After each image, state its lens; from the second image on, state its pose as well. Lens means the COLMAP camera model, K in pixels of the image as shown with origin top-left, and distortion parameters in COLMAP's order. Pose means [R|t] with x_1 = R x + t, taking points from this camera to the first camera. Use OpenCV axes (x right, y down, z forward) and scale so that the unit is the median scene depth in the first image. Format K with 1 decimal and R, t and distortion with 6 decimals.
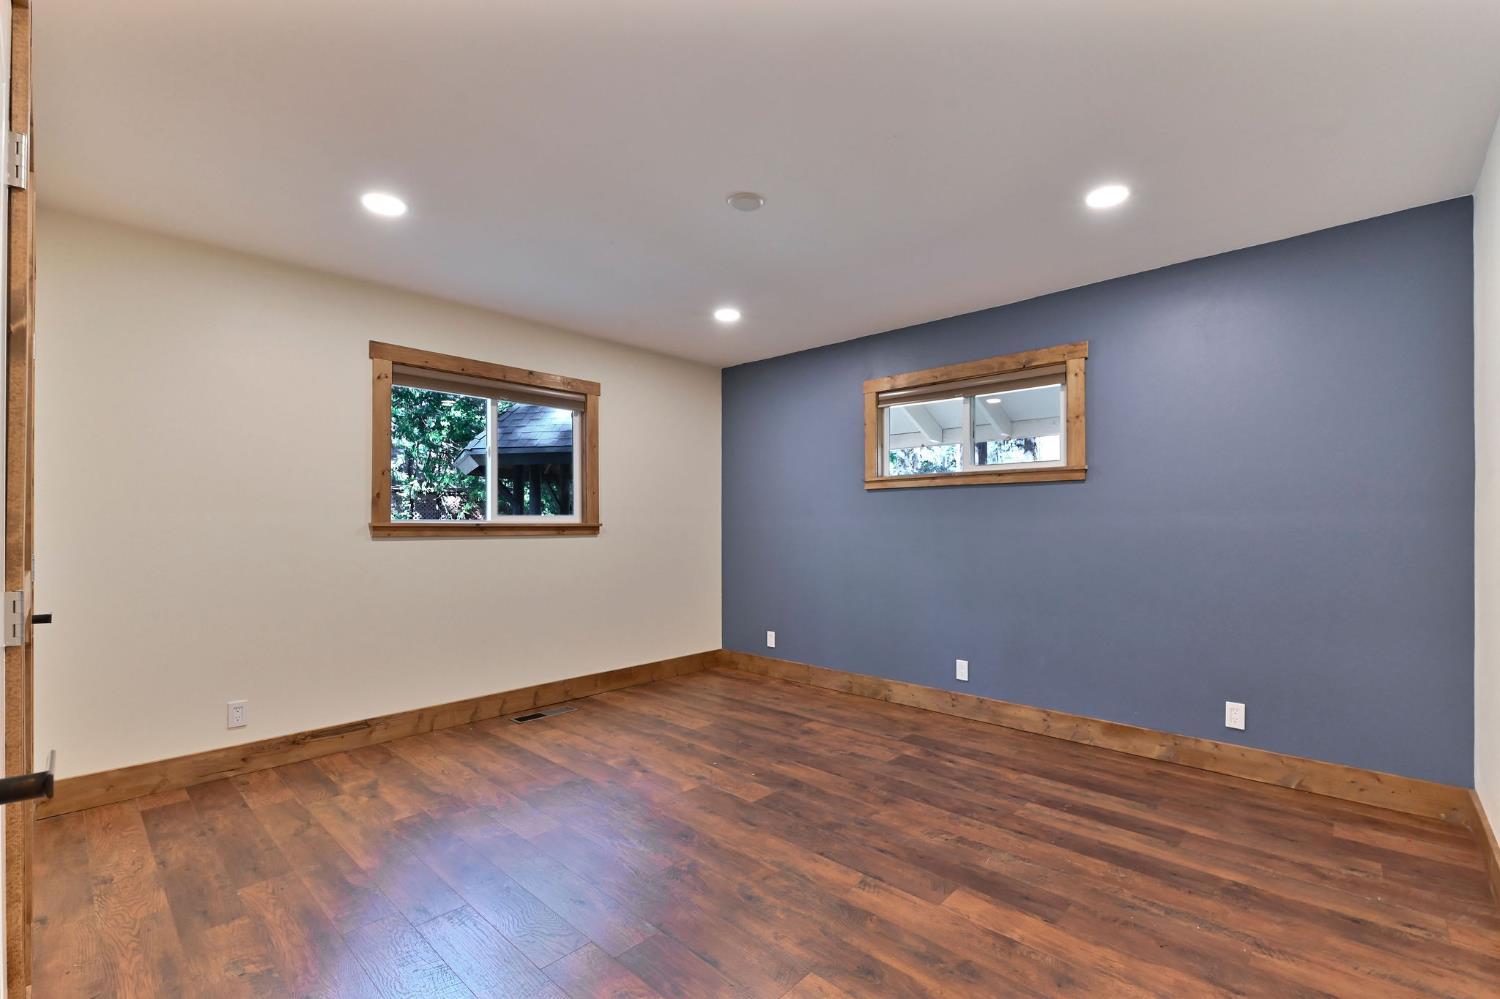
lens RADIAL K [[663.4, 0, 766.1], [0, 663.4, 521.1], [0, 0, 1]] dist [0.003047, 0.000155]
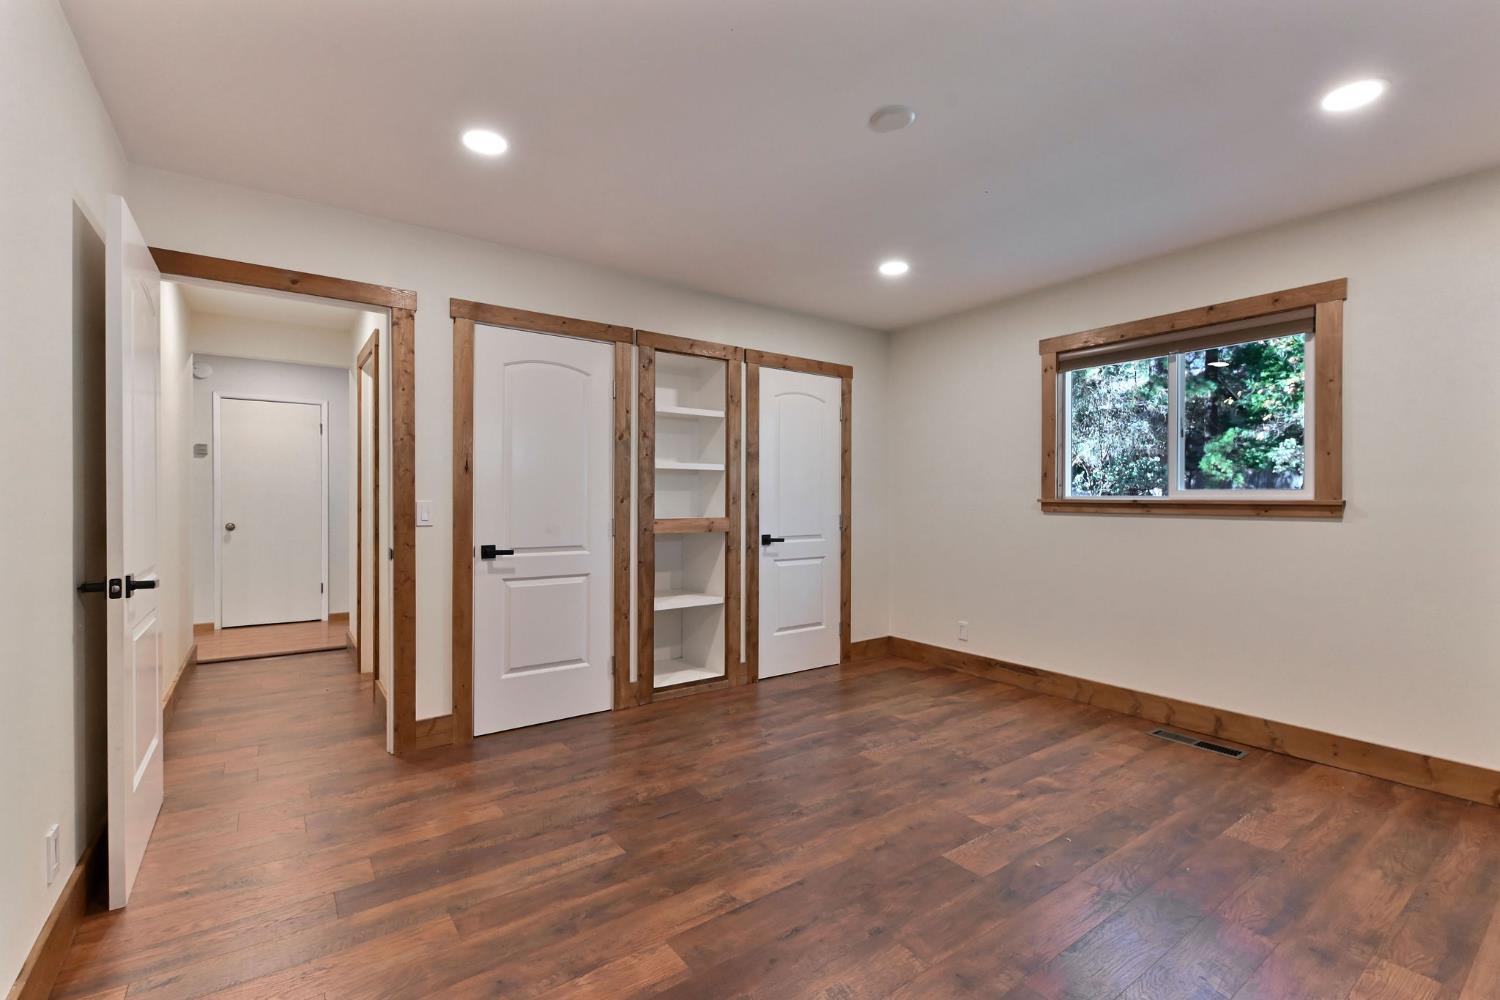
lens RADIAL K [[663.4, 0, 751.8], [0, 663.4, 498.3], [0, 0, 1]] dist [0.003047, 0.000155]
pose [[-0.203862, 0.000640, -0.978999, 0.623053], [-0.002095, 0.999997, 0.001090, 0.002339], [0.978997, 0.002273, -0.203860, 0.741454]]
